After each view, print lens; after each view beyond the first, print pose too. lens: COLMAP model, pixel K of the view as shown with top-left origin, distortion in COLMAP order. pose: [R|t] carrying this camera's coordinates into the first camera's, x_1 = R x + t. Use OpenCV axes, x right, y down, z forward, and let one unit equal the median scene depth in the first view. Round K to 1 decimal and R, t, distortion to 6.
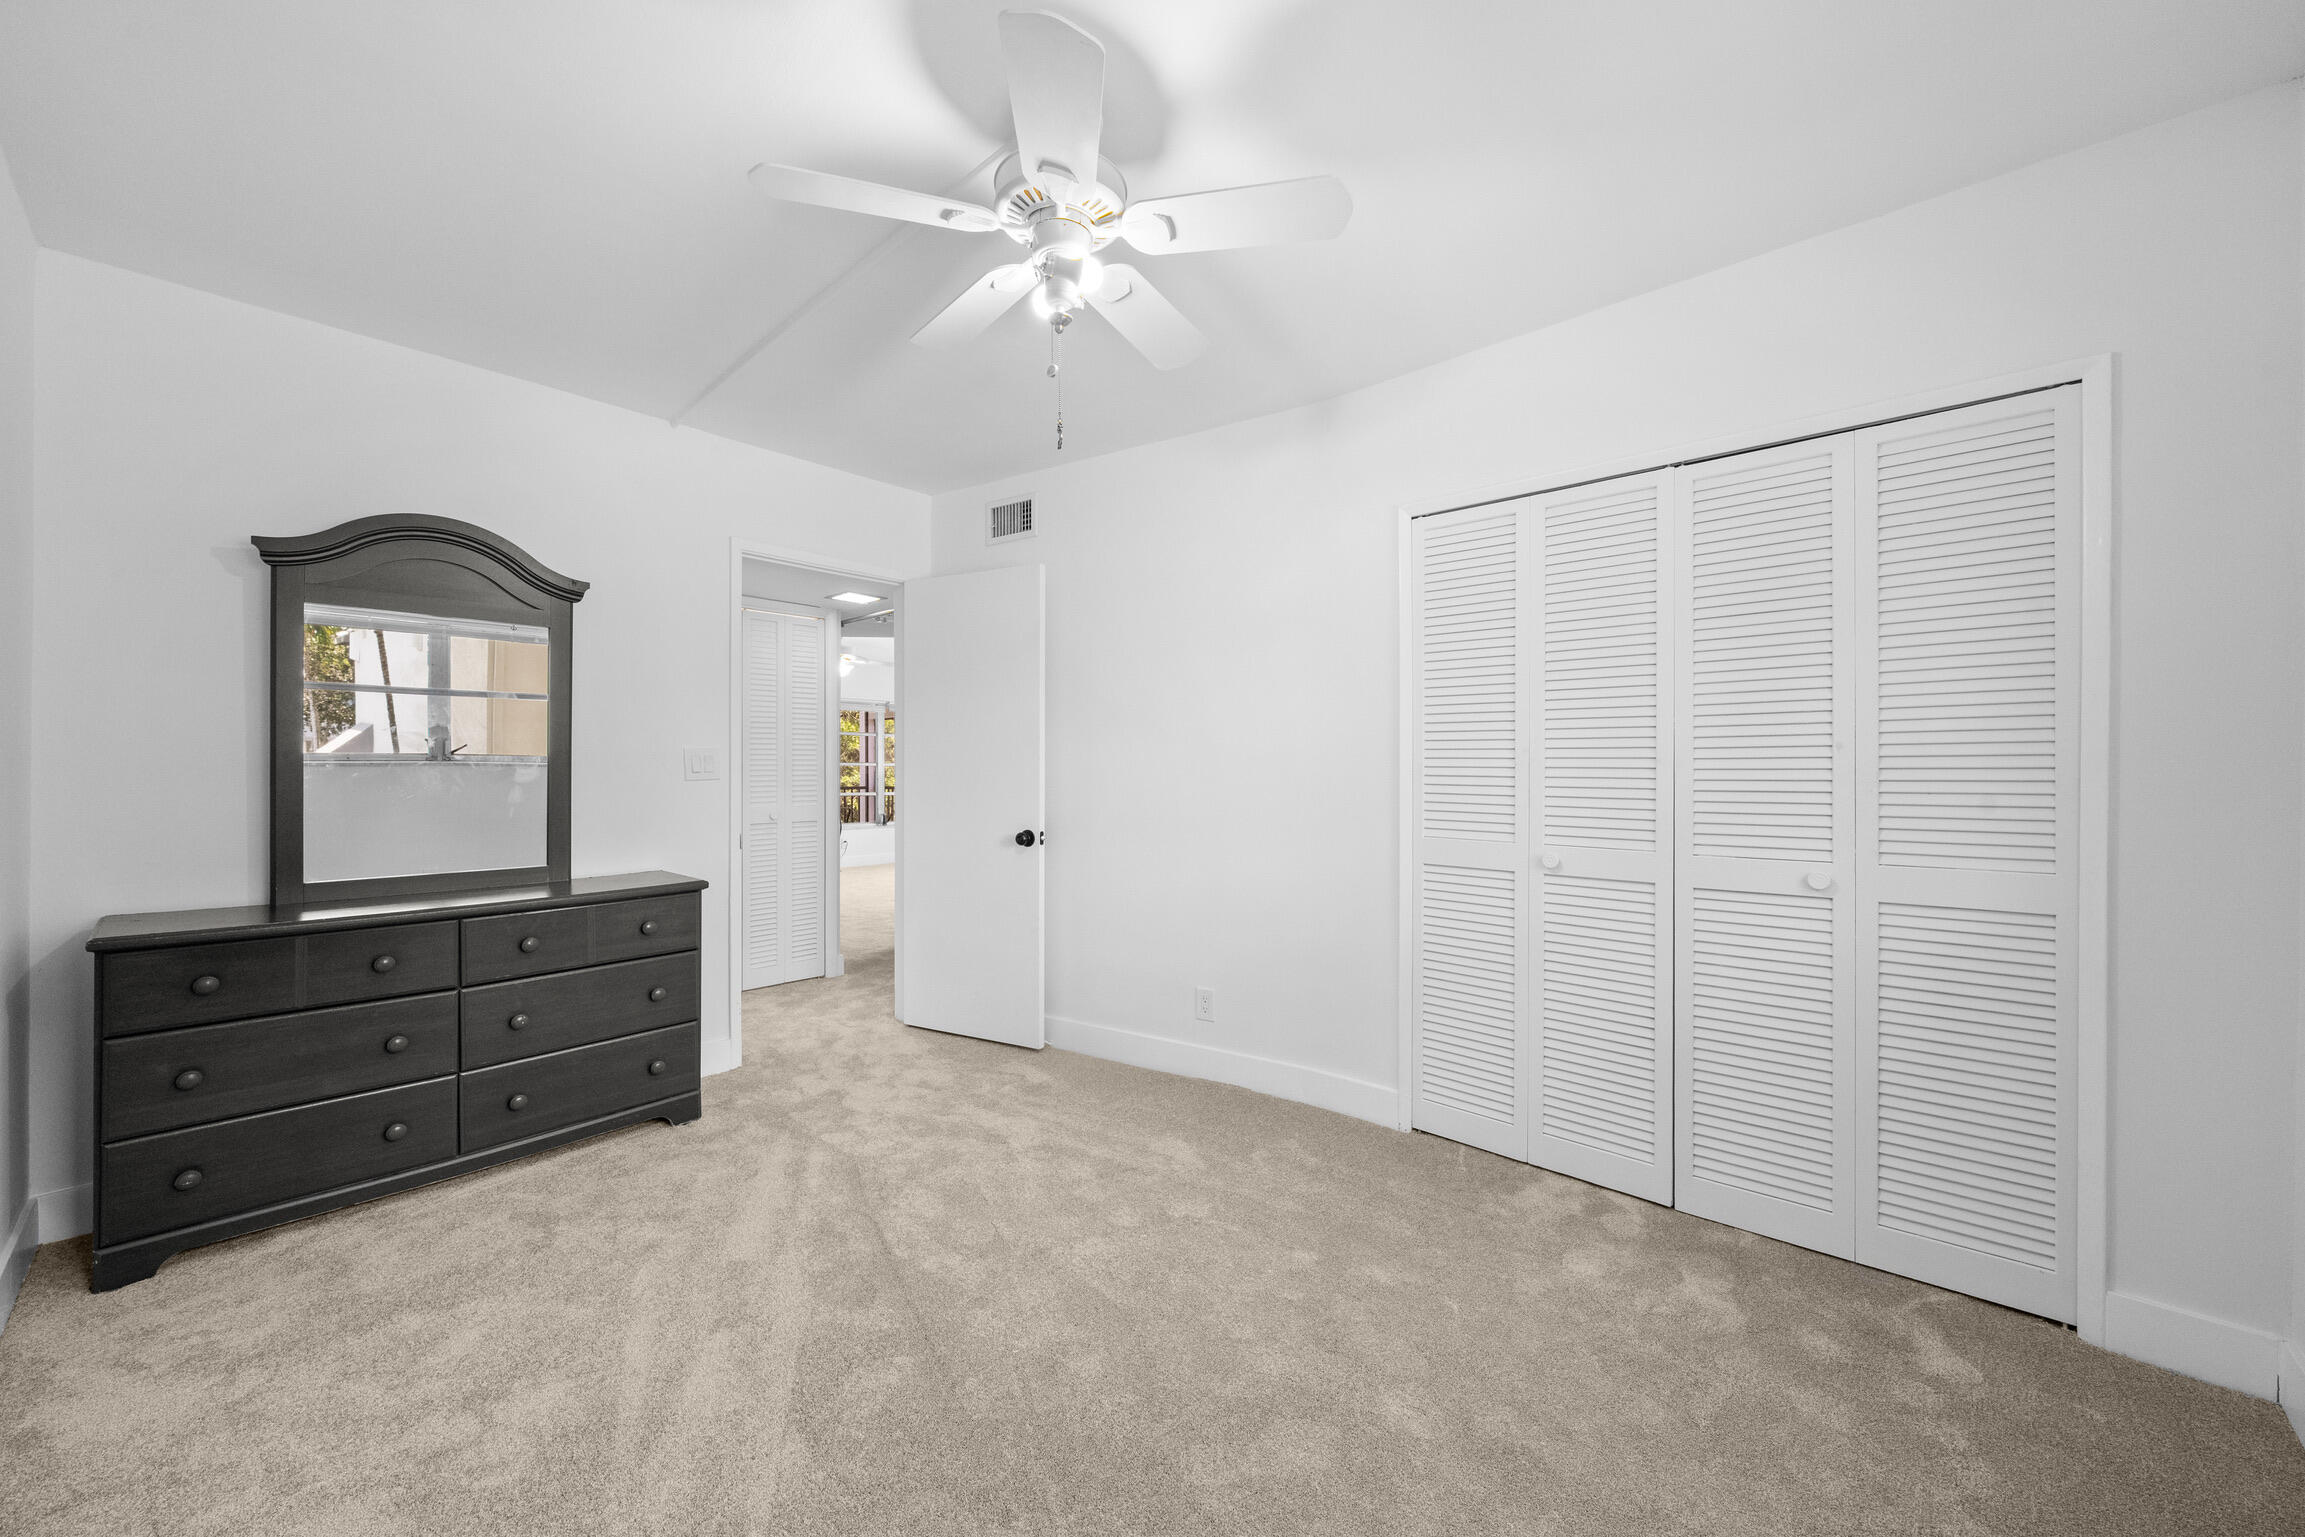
lens RADIAL K [[843.1, 0, 1152.5], [0, 843.1, 768.5], [0, 0, 1]] dist [0.000655, -0.000050]
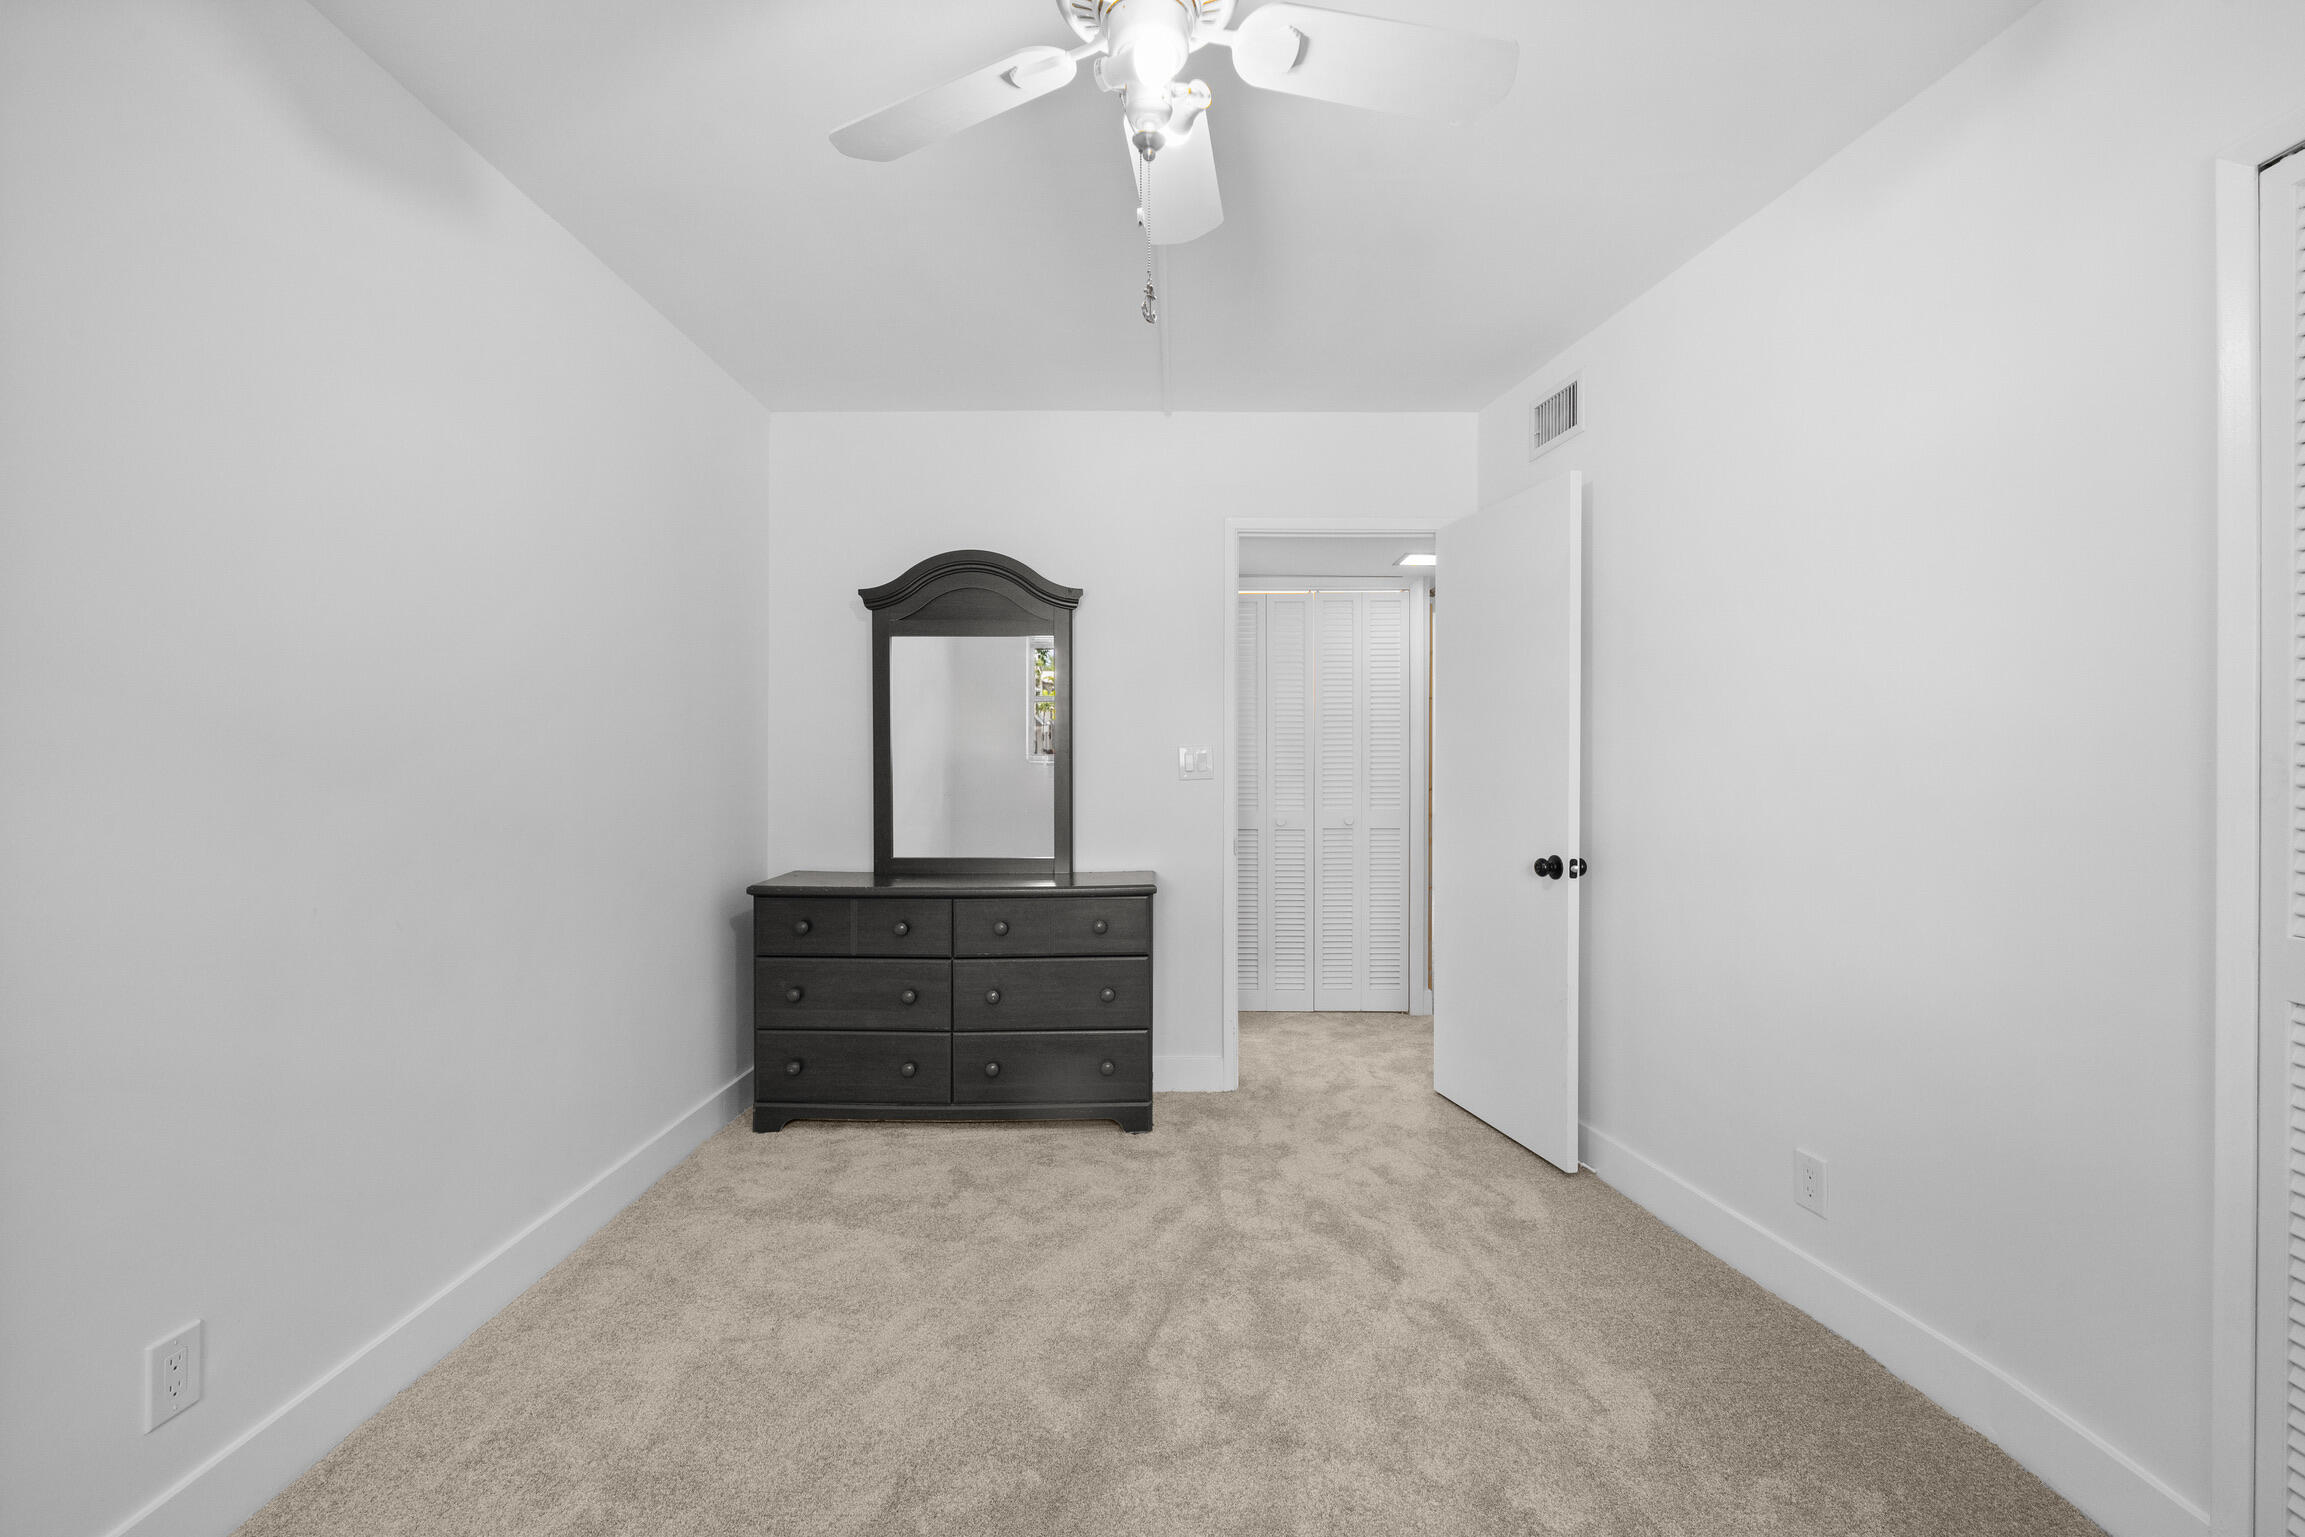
lens RADIAL K [[983.2, 0, 1152.5], [0, 983.2, 768.5], [0, 0, 1]] dist [-0.000266, -0.000360]
pose [[0.665553, 0.002271, -0.746347, 0.302016], [0.000278, 0.999995, 0.003291, -0.002517], [0.746351, -0.002398, 0.665549, 0.262027]]
